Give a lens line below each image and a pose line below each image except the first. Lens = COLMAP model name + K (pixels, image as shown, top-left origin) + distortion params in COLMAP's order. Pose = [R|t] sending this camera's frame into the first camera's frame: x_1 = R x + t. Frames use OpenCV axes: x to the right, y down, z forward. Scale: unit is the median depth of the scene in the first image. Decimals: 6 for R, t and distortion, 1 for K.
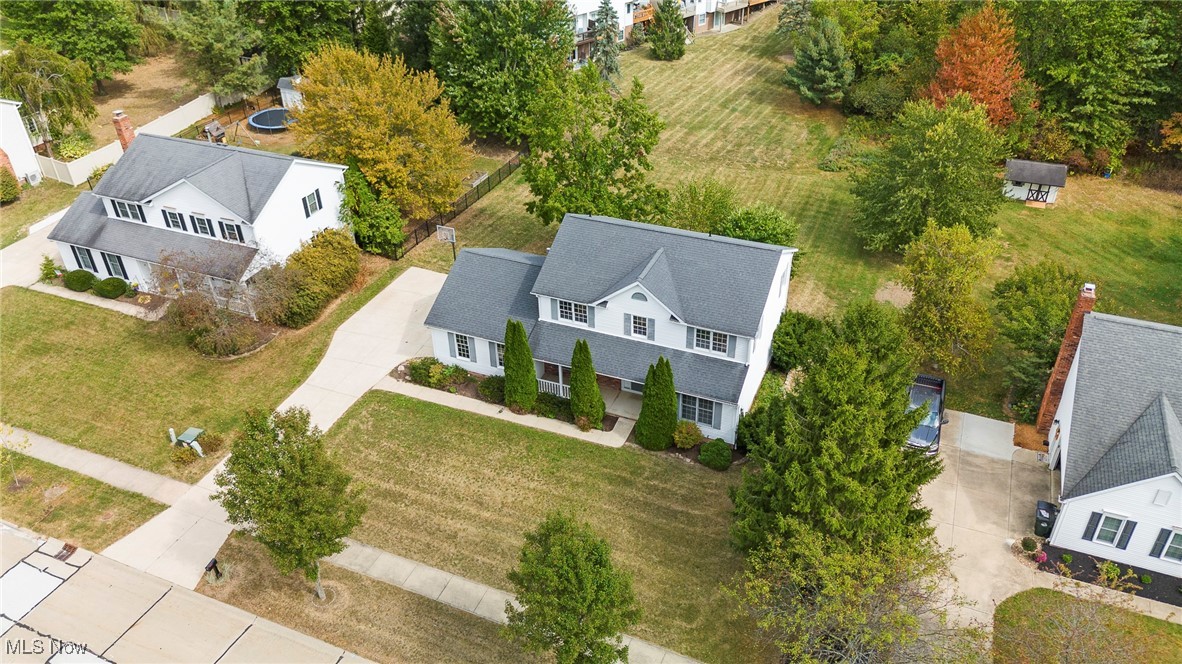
lens RADIAL K [[887.7, 0, 593.6], [0, 887.7, 329.9], [0, 0, 1]] dist [0.068688, -0.061589]
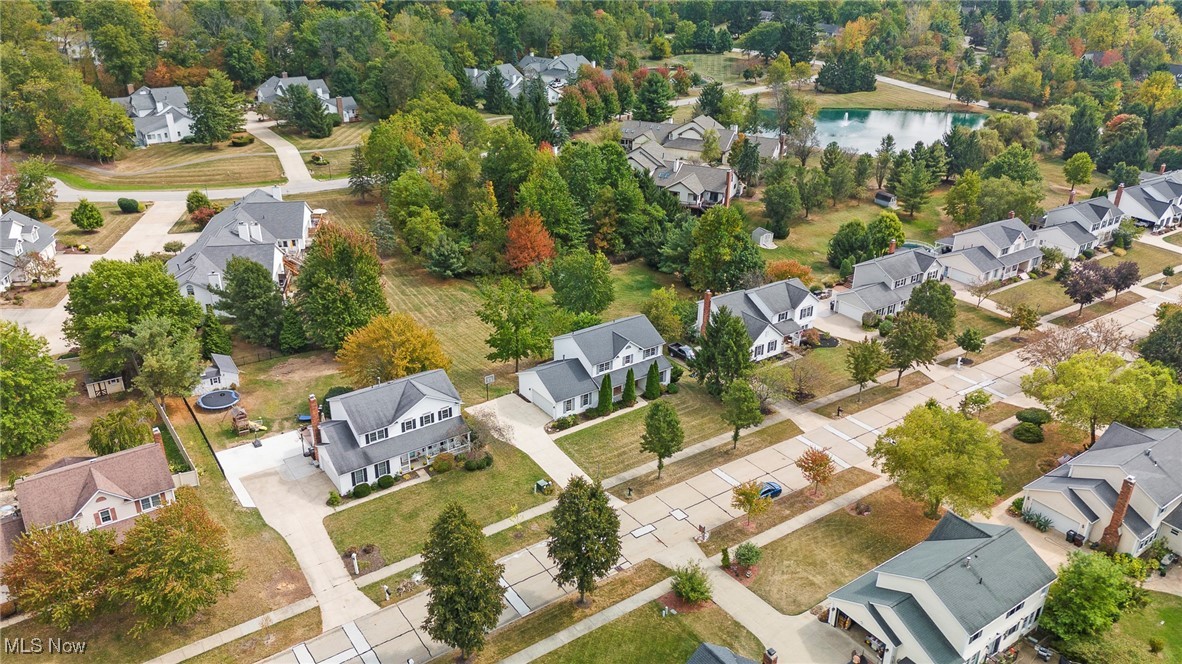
lens RADIAL K [[887.7, 0, 602.0], [0, 887.7, 328.7], [0, 0, 1]] dist [0.068688, -0.061589]
pose [[0.516967, -0.333579, 0.788334, -1.567961], [0.450714, 0.889020, 0.080619, -0.257249], [-0.727738, 0.313636, 0.609943, -0.414245]]
